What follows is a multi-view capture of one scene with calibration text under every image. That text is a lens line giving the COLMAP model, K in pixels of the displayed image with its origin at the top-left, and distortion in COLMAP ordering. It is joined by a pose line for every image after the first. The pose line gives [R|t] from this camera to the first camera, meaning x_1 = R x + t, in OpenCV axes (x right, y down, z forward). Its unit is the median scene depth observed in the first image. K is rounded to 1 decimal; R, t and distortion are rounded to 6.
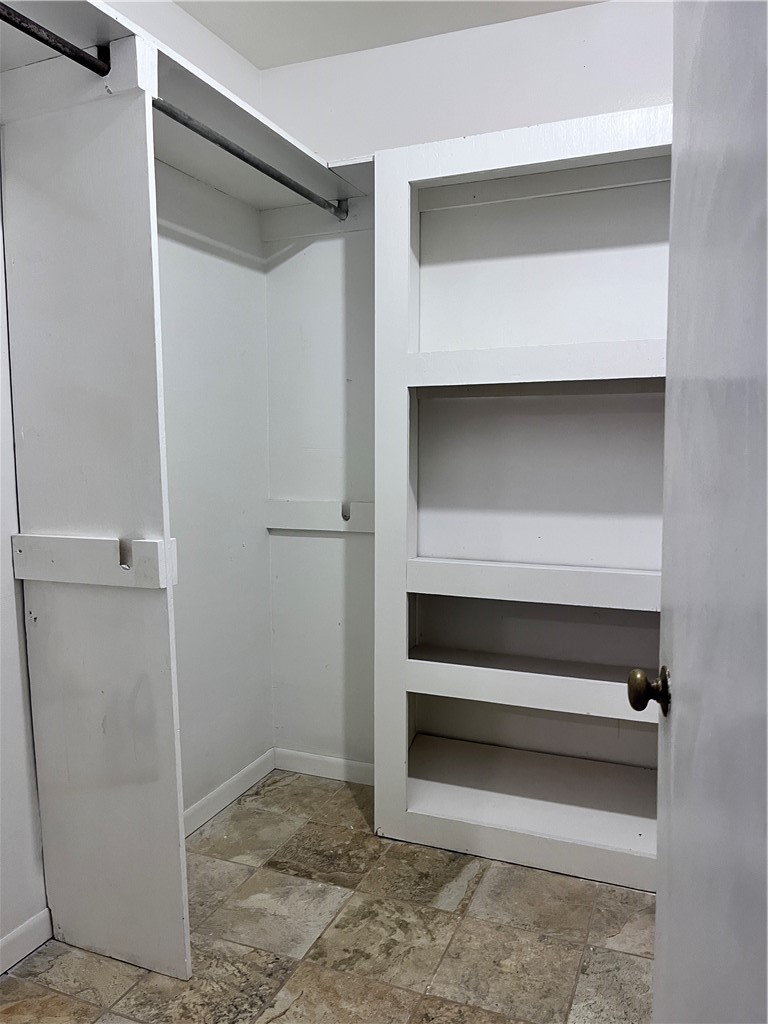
lens RADIAL K [[778.2, 0, 381.7], [0, 778.2, 507.8], [0, 0, 1]] dist [0.057274, -0.087834]
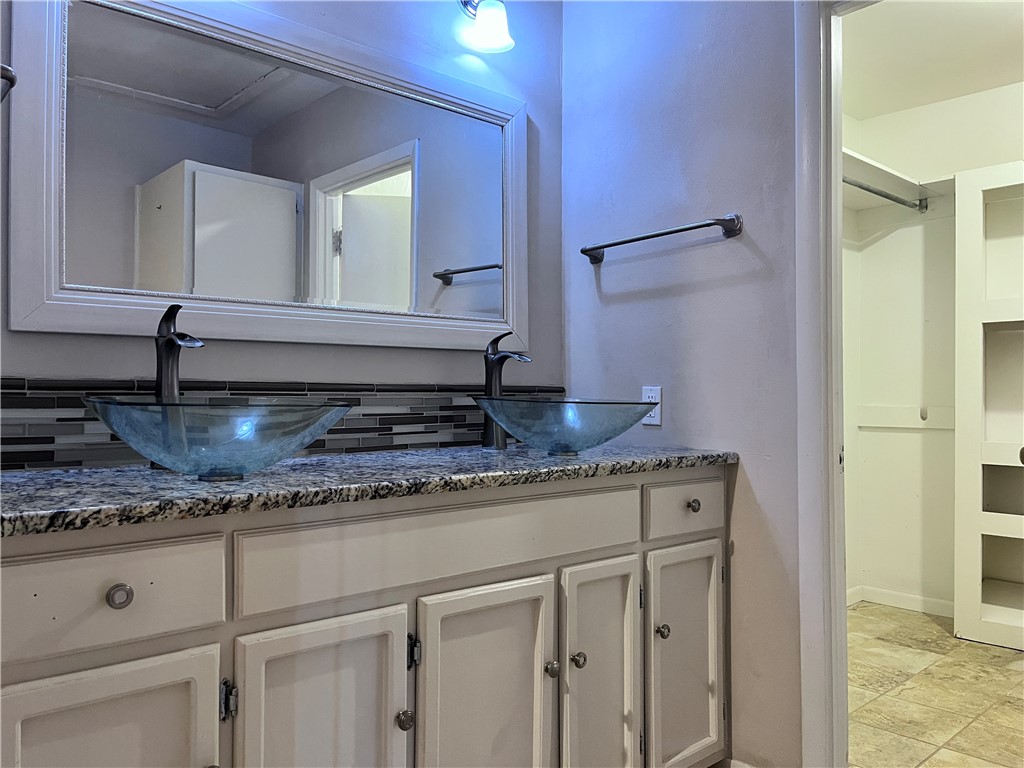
lens RADIAL K [[778.2, 0, 510.0], [0, 778.2, 386.1], [0, 0, 1]] dist [0.057274, -0.087834]
pose [[0.902629, 0.000940, -0.430418, -0.127910], [-0.039181, 0.996025, -0.079990, 0.113092], [0.428632, 0.089066, 0.899078, -0.688574]]
